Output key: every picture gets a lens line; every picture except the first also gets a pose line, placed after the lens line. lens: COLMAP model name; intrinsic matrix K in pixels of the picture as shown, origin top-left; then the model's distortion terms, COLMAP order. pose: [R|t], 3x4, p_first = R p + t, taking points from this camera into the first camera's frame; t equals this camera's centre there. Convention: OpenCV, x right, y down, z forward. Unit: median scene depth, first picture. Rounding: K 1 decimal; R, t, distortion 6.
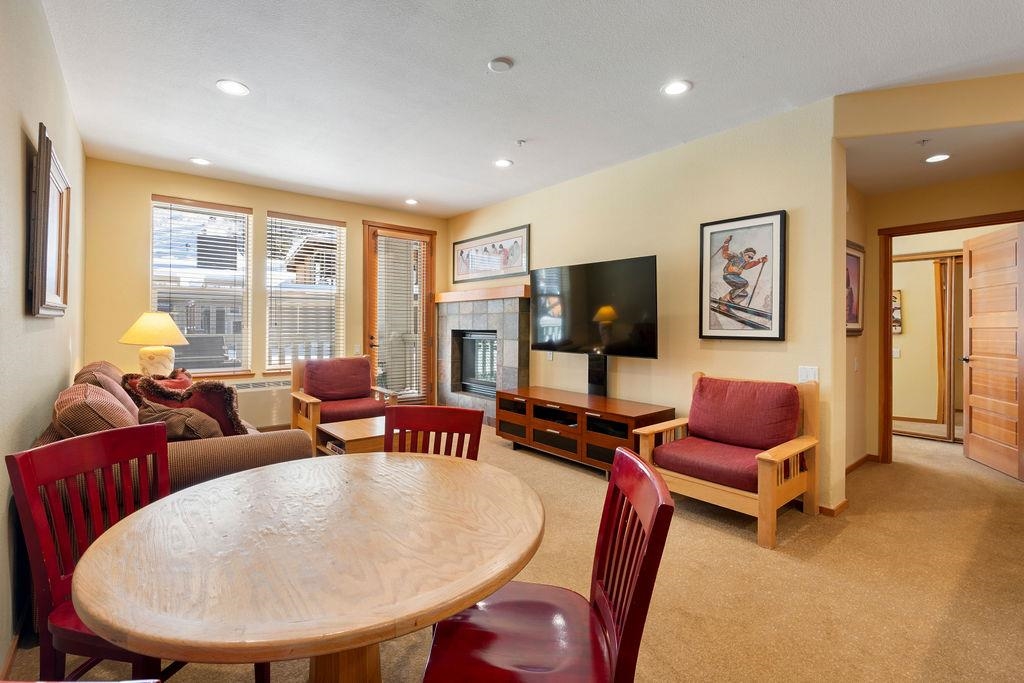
lens RADIAL K [[452.9, 0, 497.0], [0, 452.9, 327.3], [0, 0, 1]] dist [-0.003087, -0.000514]
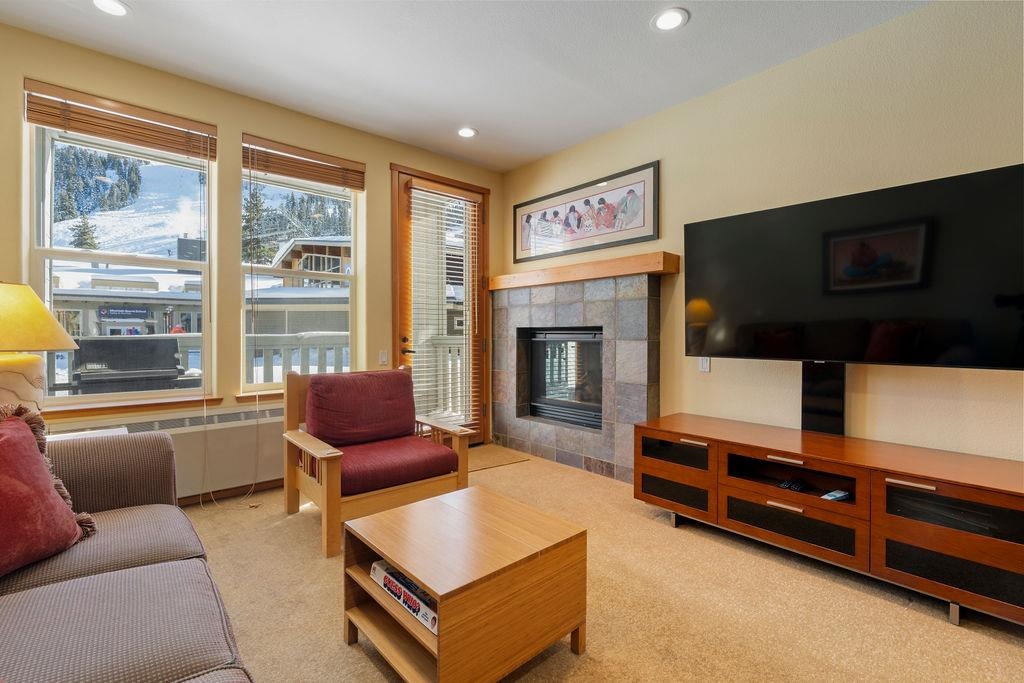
lens RADIAL K [[453.5, 0, 508.6], [0, 453.5, 335.1], [0, 0, 1]] dist [0.001991, -0.000063]
pose [[0.999063, -0.006828, 0.042739, -0.158295], [0.006644, 0.999968, 0.004458, 0.015232], [-0.042768, -0.004170, 0.999076, 0.334825]]
